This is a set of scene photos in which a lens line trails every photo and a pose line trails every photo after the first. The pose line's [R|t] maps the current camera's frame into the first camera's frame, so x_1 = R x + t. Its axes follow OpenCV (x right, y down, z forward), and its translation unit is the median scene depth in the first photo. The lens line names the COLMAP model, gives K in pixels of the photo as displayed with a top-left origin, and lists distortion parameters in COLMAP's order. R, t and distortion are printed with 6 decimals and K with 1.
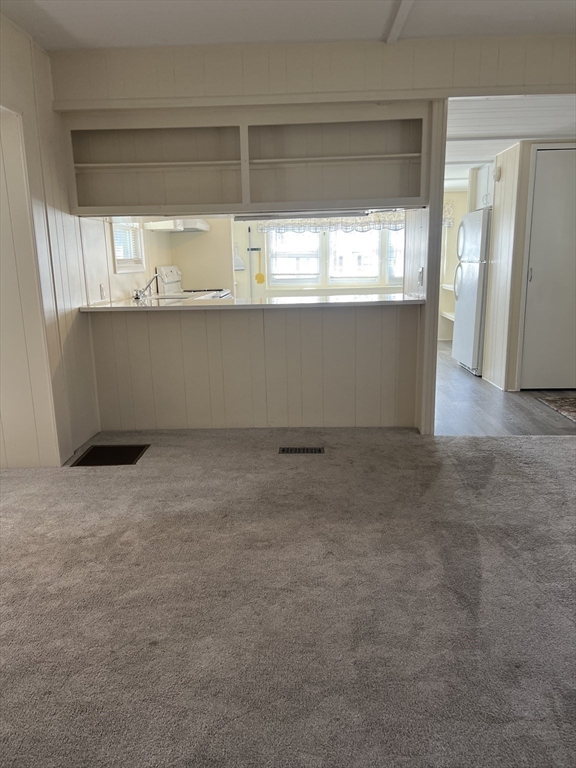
lens RADIAL K [[560.6, 0, 288.0], [0, 560.6, 384.0], [0, 0, 1]] dist [0.084799, -0.141686]
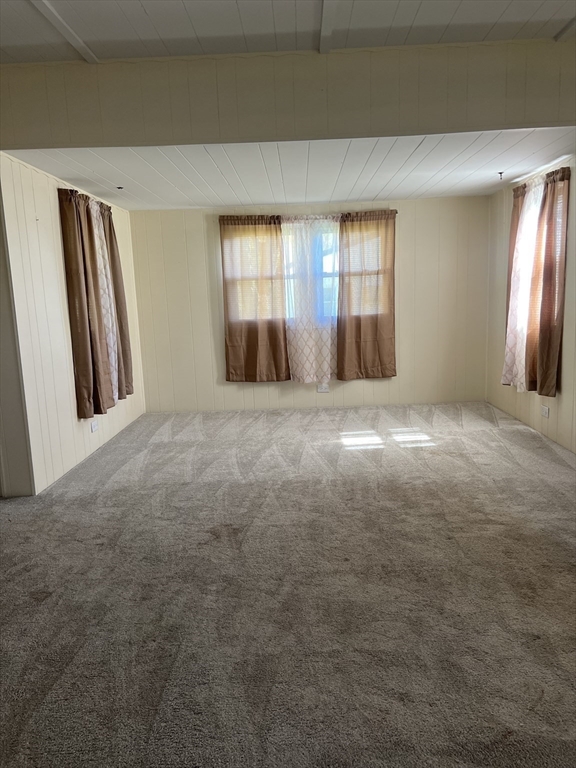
lens RADIAL K [[560.6, 0, 288.0], [0, 560.6, 384.0], [0, 0, 1]] dist [0.084799, -0.141686]
pose [[0.023353, 0.172587, -0.984717, 0.746483], [-0.171180, 0.971130, 0.166146, -0.109126], [0.984963, 0.164684, 0.052222, 0.534386]]
